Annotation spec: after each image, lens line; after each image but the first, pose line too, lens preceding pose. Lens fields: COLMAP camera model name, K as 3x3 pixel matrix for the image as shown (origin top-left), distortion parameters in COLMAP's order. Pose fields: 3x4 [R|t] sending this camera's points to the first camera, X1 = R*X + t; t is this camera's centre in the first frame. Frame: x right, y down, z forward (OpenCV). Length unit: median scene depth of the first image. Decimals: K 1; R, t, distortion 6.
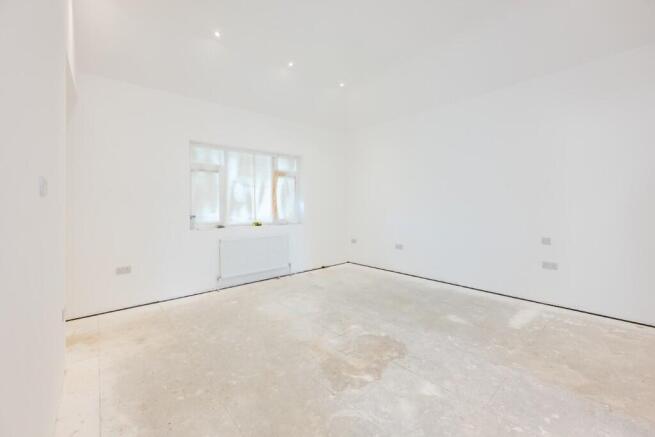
lens RADIAL K [[262.1, 0, 324.8], [0, 262.1, 214.8], [0, 0, 1]] dist [0.000605, 0.000013]
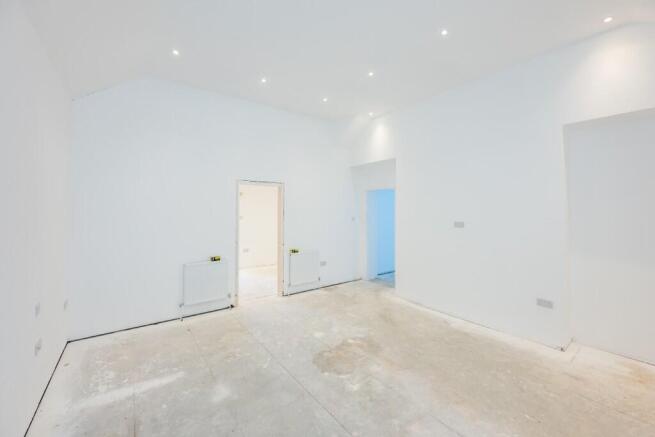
lens RADIAL K [[262.1, 0, 324.8], [0, 262.1, 214.8], [0, 0, 1]] dist [0.000605, 0.000013]
pose [[-0.997735, 0.006135, 0.066981, 0.174576], [0.009679, 0.998562, 0.052720, -0.204392], [-0.066561, 0.053249, -0.996360, 2.138264]]
